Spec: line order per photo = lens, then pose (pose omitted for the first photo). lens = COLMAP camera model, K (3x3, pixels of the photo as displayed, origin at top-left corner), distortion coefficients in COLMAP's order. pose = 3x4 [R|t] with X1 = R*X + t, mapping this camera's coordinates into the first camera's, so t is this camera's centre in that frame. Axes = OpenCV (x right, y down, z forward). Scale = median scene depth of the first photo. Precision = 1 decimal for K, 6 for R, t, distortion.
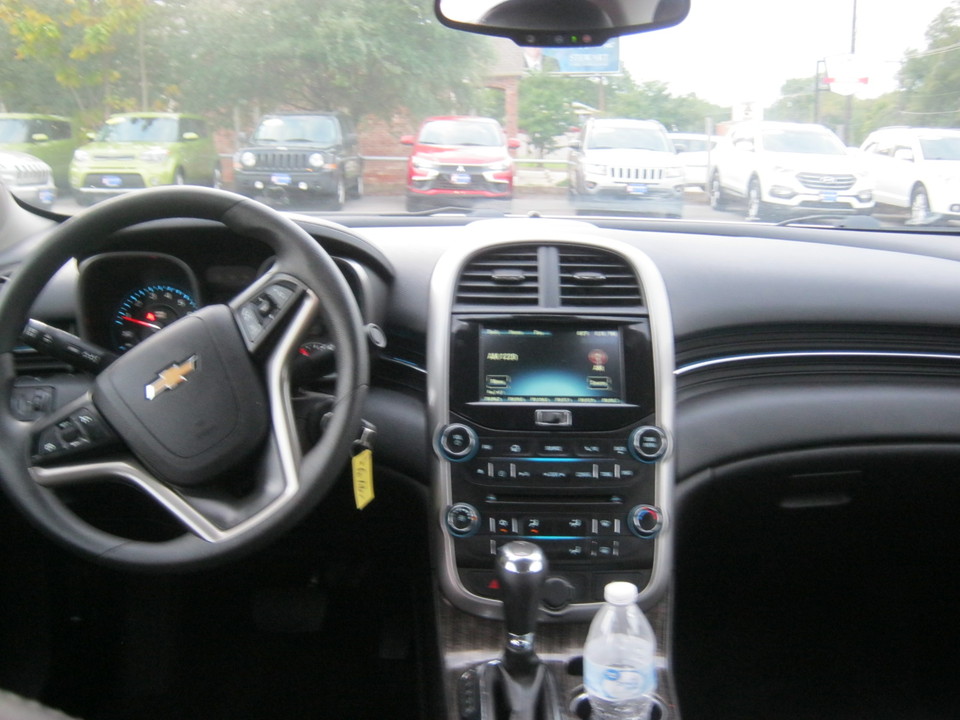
lens RADIAL K [[1075.0, 0, 493.4], [0, 1075.0, 361.4], [0, 0, 1]] dist [-0.113548, 0.078789]
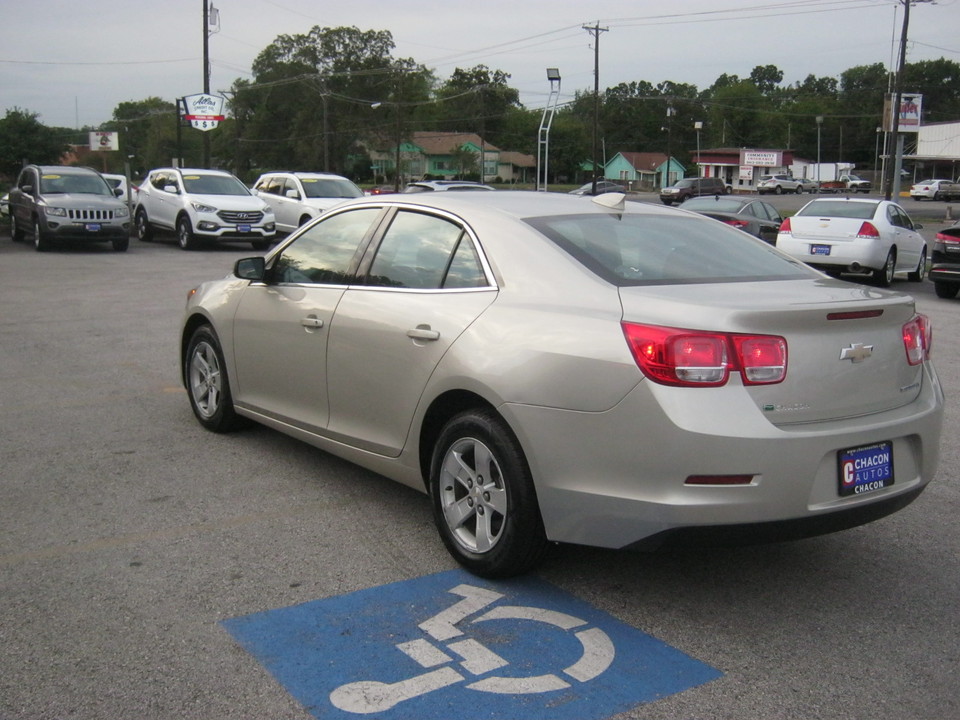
lens RADIAL K [[1075.0, 0, 493.4], [0, 1075.0, 361.4], [0, 0, 1]] dist [-0.113548, 0.078789]
pose [[0.823710, -0.091378, 0.559600, -0.179085], [0.101899, 0.994717, 0.012438, 0.024089], [-0.557780, 0.046778, 0.828670, -0.256788]]
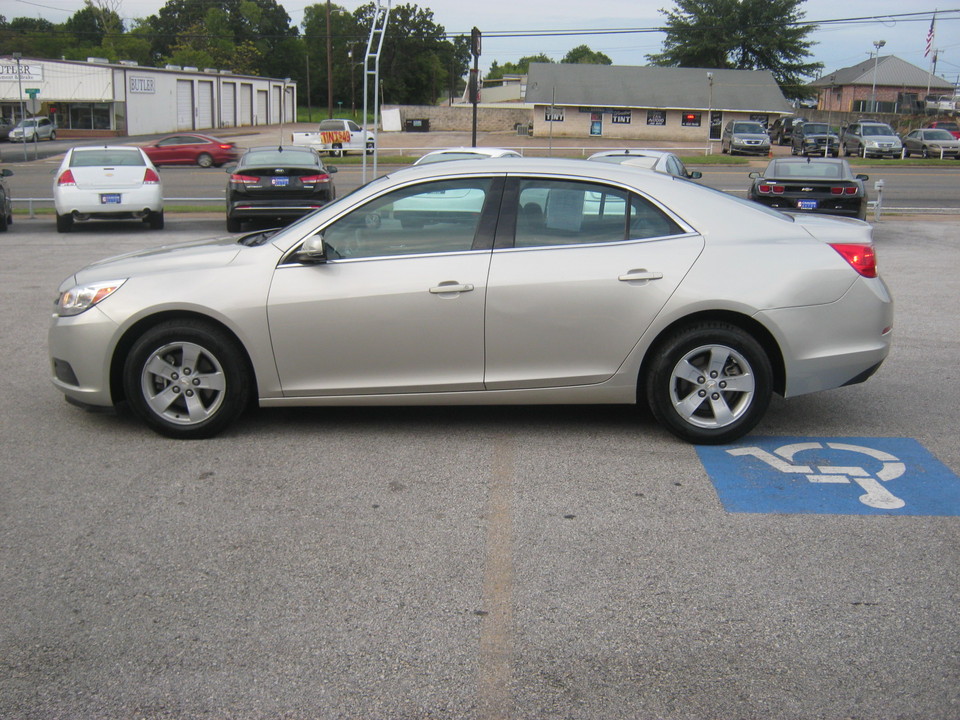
lens RADIAL K [[1075.0, 0, 493.4], [0, 1075.0, 361.4], [0, 0, 1]] dist [-0.113548, 0.078789]
pose [[0.030744, -0.223227, 0.974281, -0.376099], [0.190258, 0.958228, 0.213545, -0.035467], [-0.981253, 0.178800, 0.071931, -0.004278]]
